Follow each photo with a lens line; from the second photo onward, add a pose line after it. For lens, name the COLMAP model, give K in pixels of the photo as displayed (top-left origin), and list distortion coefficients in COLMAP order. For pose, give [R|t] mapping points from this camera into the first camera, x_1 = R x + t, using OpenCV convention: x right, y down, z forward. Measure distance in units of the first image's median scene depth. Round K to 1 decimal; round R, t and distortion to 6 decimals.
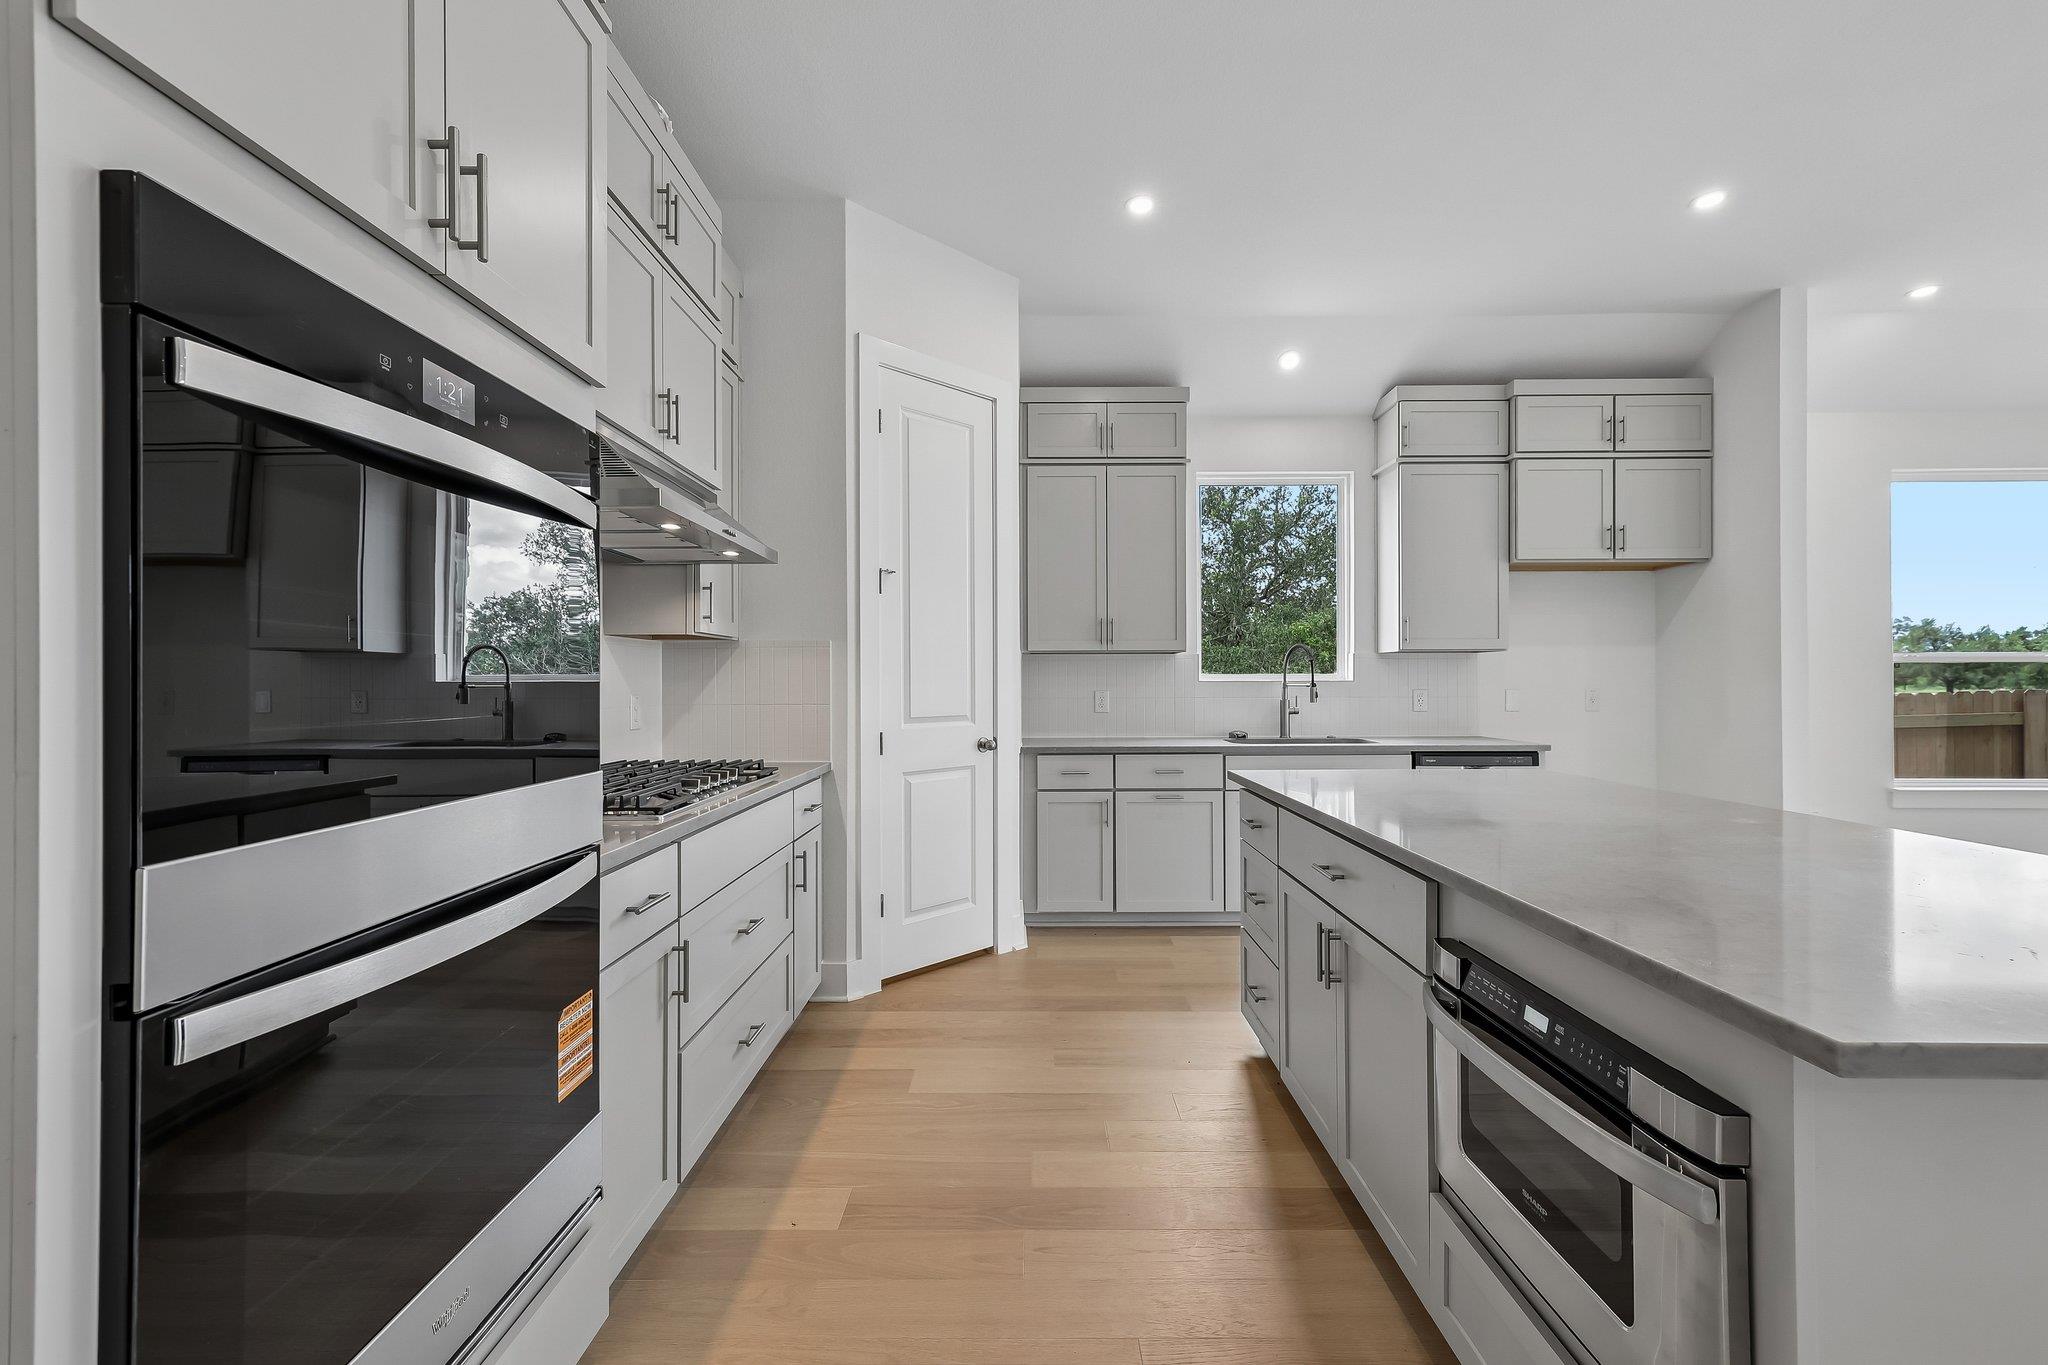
lens RADIAL K [[857.3, 0, 1031.4], [0, 857.3, 679.0], [0, 0, 1]] dist [0.009359, 0.000611]
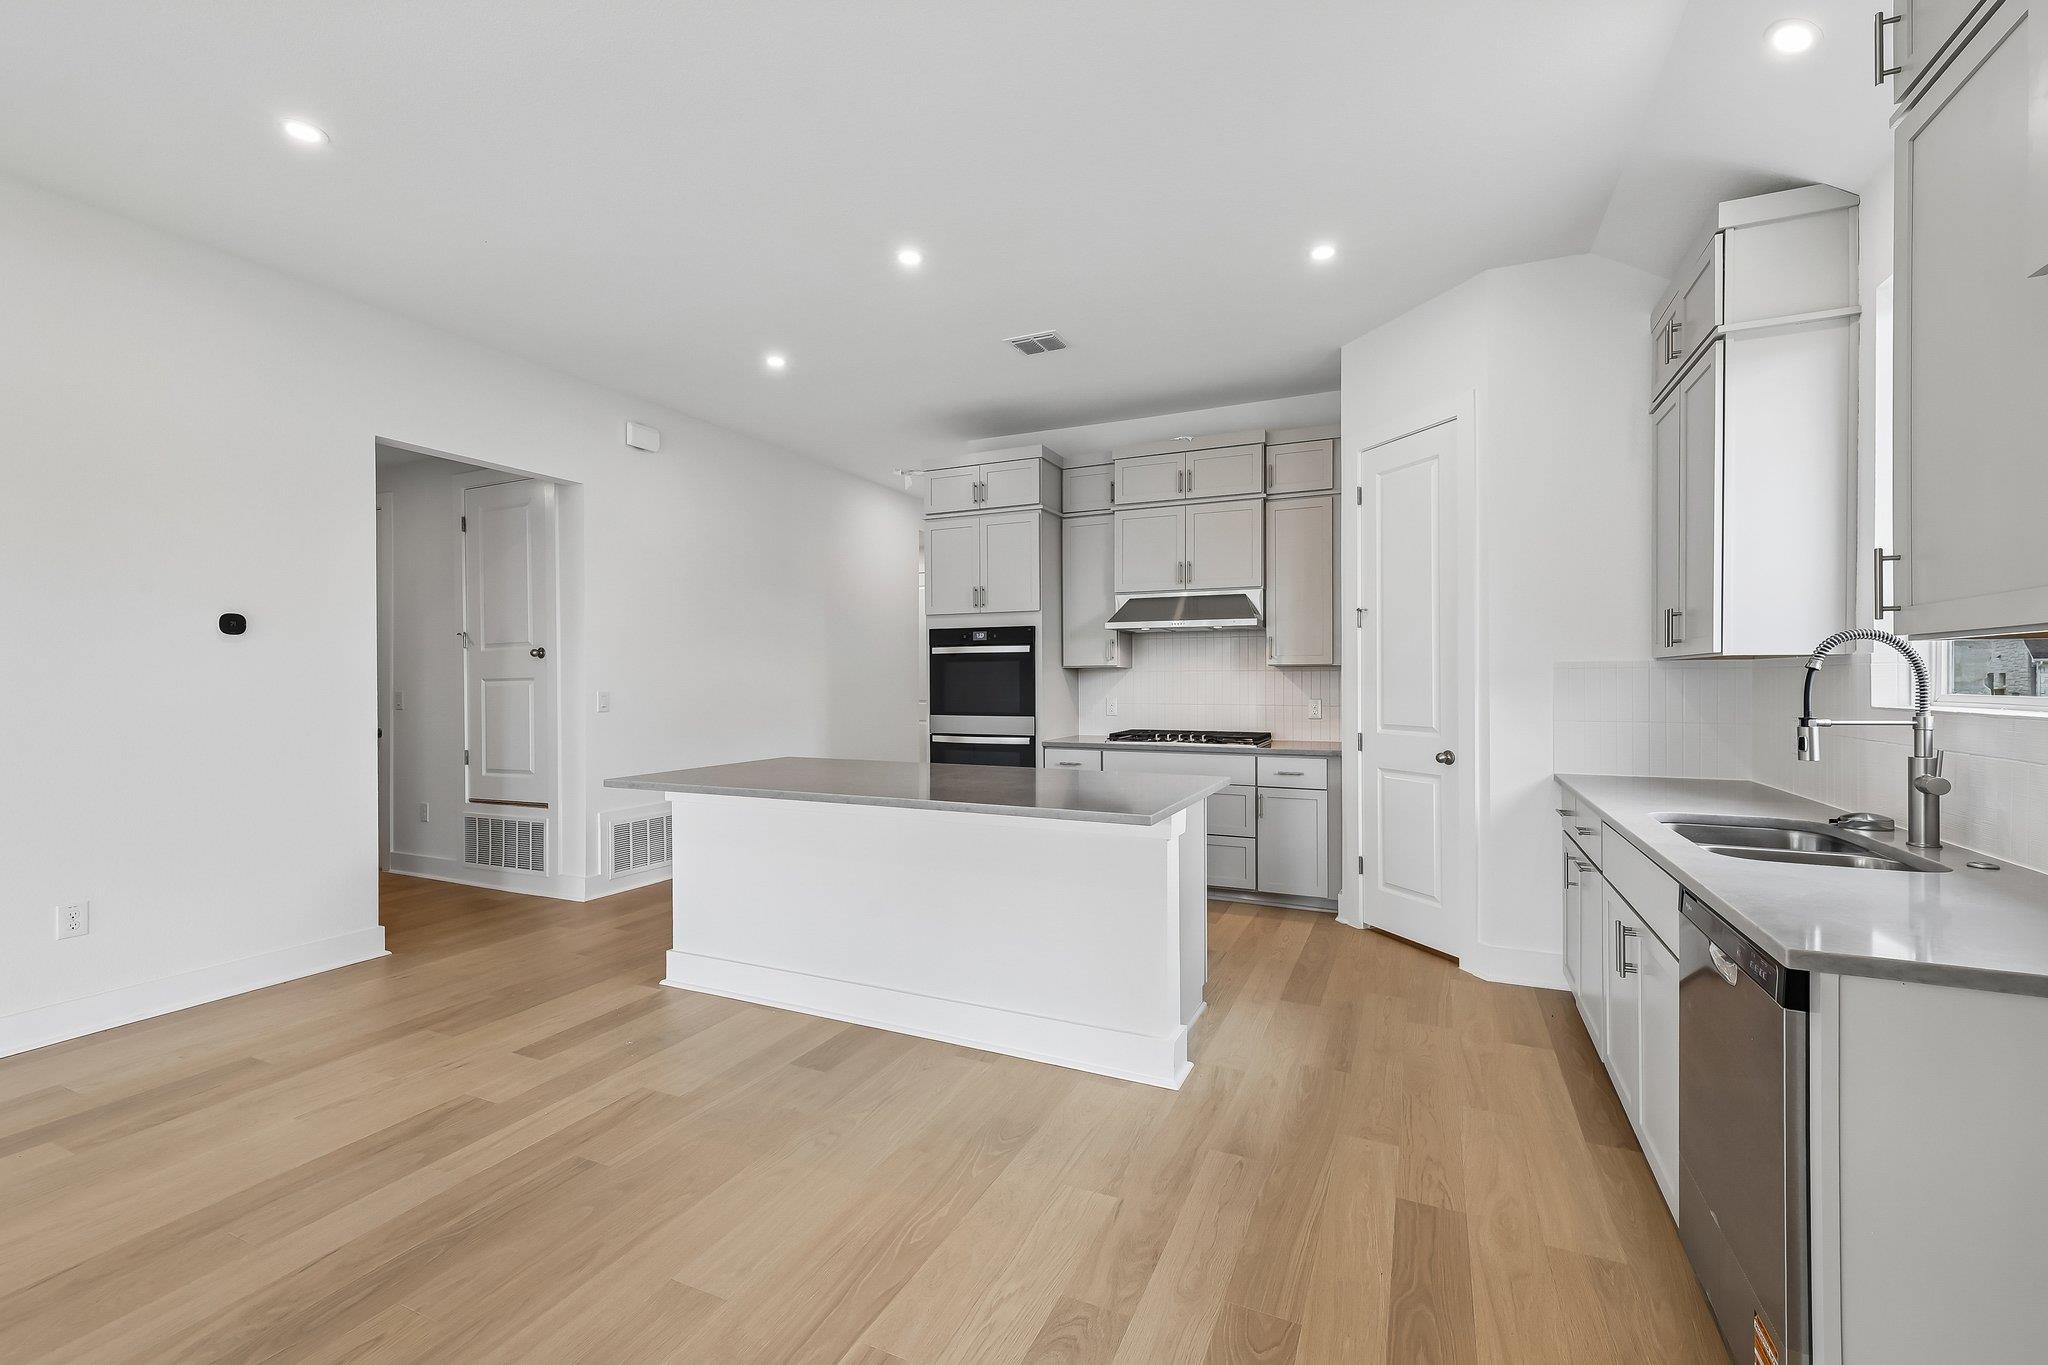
lens RADIAL K [[857.3, 0, 1018.7], [0, 857.3, 678.8], [0, 0, 1]] dist [0.009359, 0.000611]
pose [[-0.424663, 0.003391, -0.905345, 1.053102], [0.006618, 0.999978, 0.000642, -0.021828], [0.905327, -0.005719, -0.424676, 0.927170]]
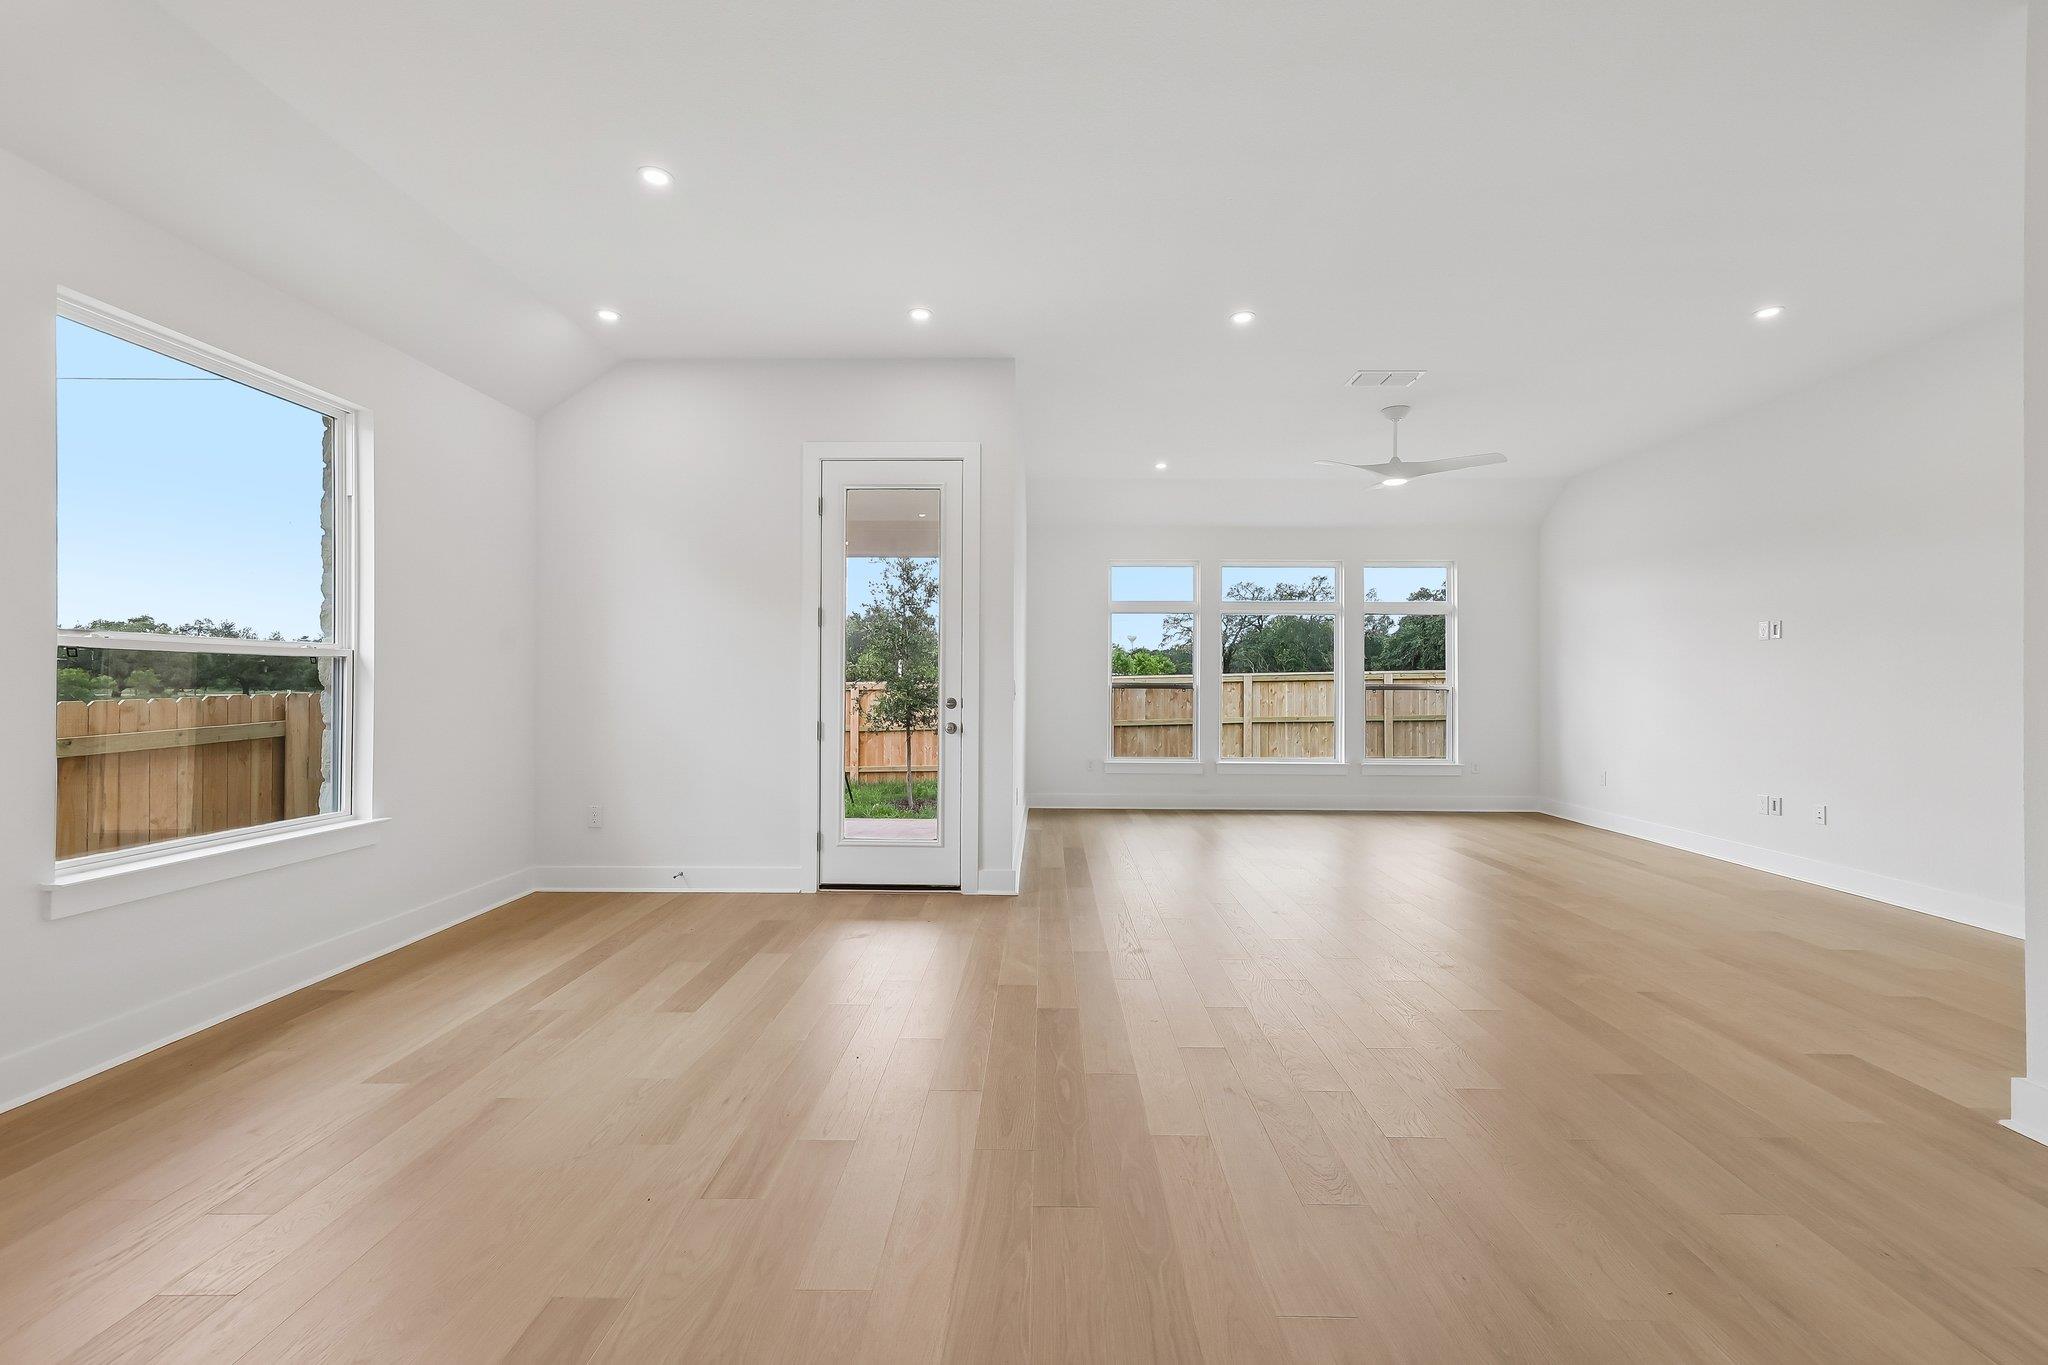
lens RADIAL K [[857.3, 0, 1023.0], [0, 857.3, 675.6], [0, 0, 1]] dist [0.009359, 0.000611]
pose [[0.025720, 0.011959, 0.999598, 0.580067], [-0.006692, 0.999908, -0.011790, 0.001215], [-0.999647, -0.006386, 0.025797, 0.476173]]
